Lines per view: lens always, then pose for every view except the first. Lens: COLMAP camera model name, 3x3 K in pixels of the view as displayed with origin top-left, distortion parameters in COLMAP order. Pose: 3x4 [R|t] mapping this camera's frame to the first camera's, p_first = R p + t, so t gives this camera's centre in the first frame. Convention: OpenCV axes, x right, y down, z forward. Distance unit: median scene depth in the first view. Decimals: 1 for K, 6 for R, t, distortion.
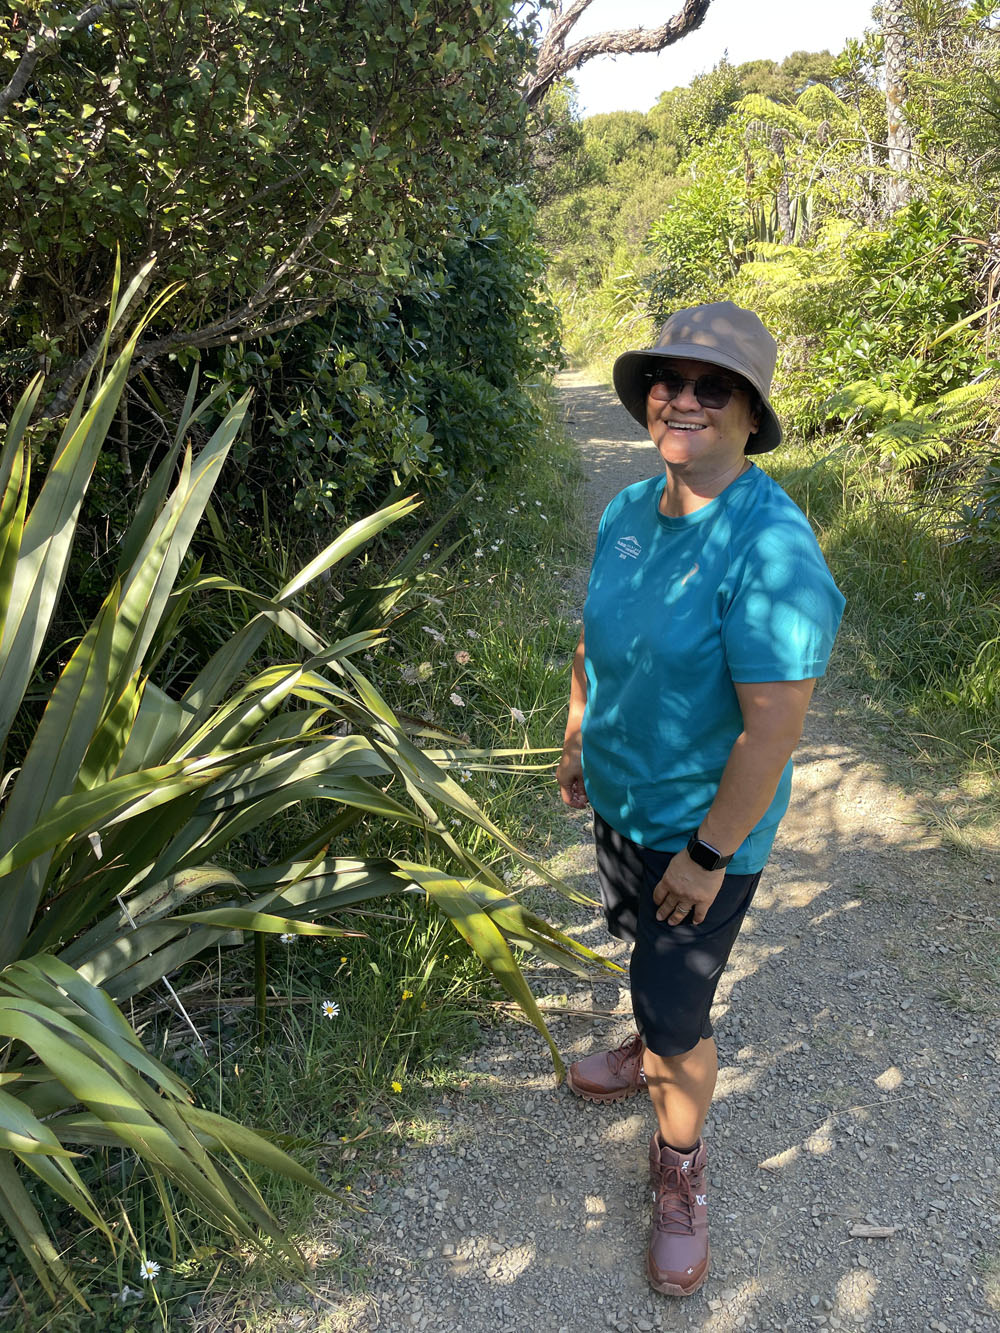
lens RADIAL K [[1023.5, 0, 500.0], [0, 1023.5, 666.4], [0, 0, 1]] dist [0.087556, -0.124479]
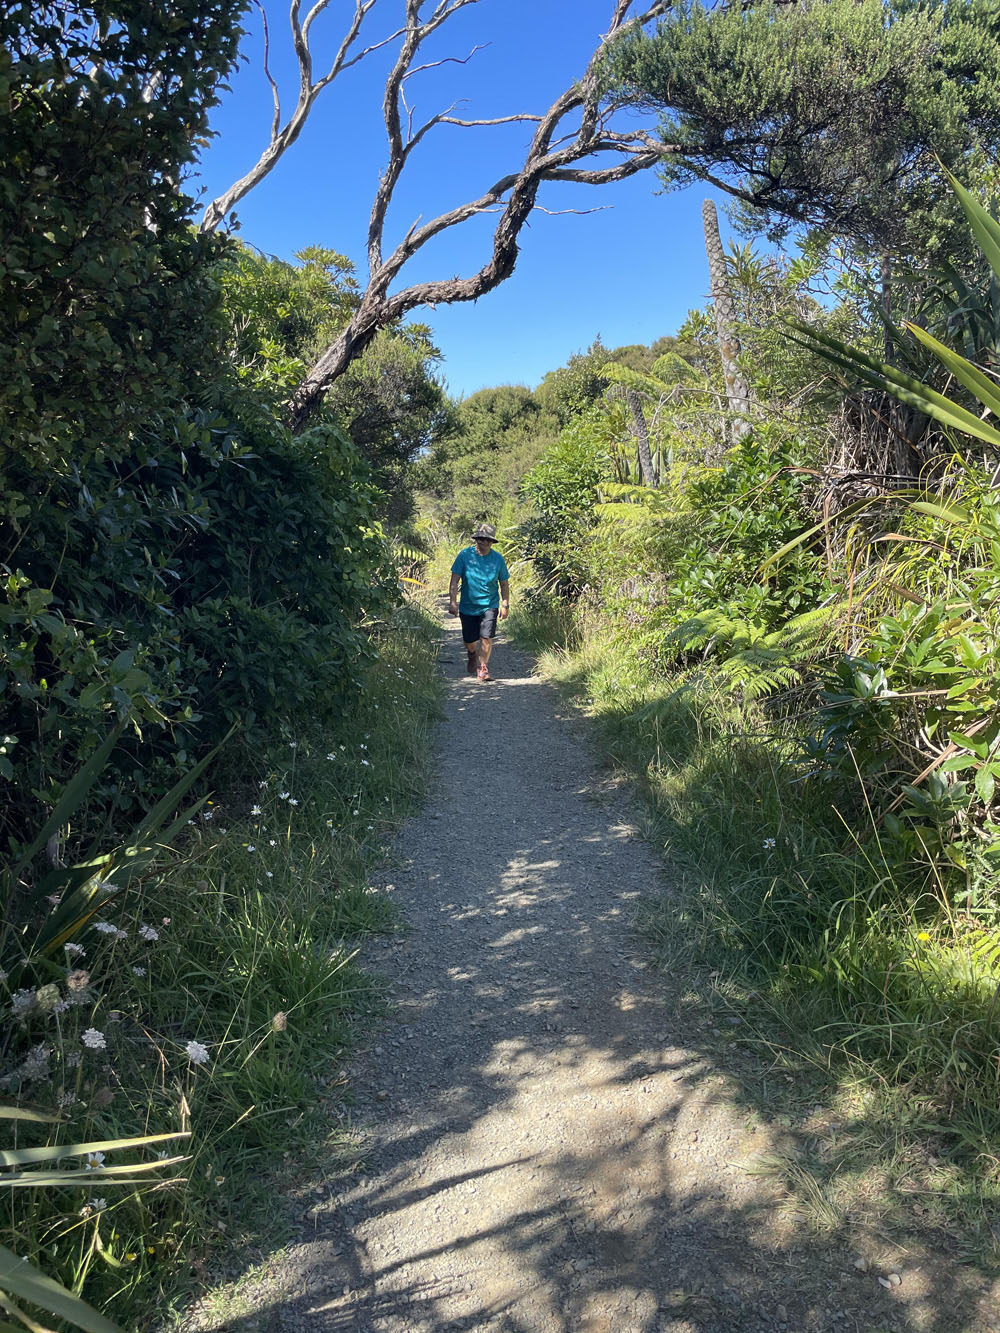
lens RADIAL K [[1023.5, 0, 506.3], [0, 1023.5, 649.9], [0, 0, 1]] dist [0.087556, -0.124479]
pose [[0.996435, -0.028436, 0.079433, 0.158697], [0.047149, 0.968435, -0.244768, -0.031846], [-0.069965, 0.247641, 0.966322, 0.199495]]
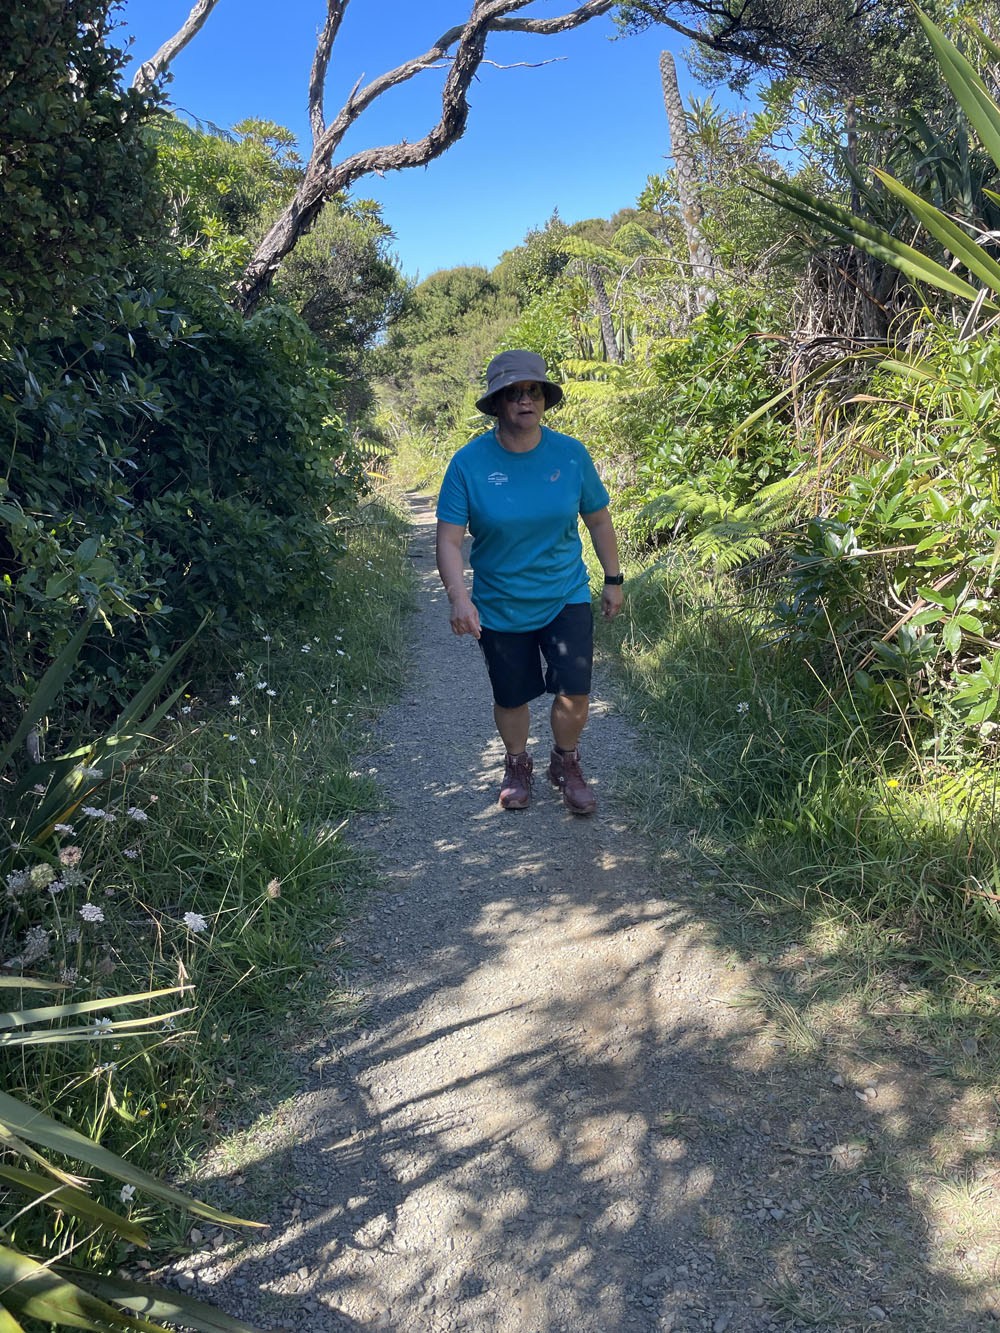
lens RADIAL K [[1023.5, 0, 506.4], [0, 1023.5, 656.0], [0, 0, 1]] dist [0.087556, -0.124479]
pose [[0.991396, -0.083164, 0.101079, 0.156050], [0.096775, 0.985663, -0.138211, -0.013865], [-0.088136, 0.146804, 0.985231, 0.204561]]
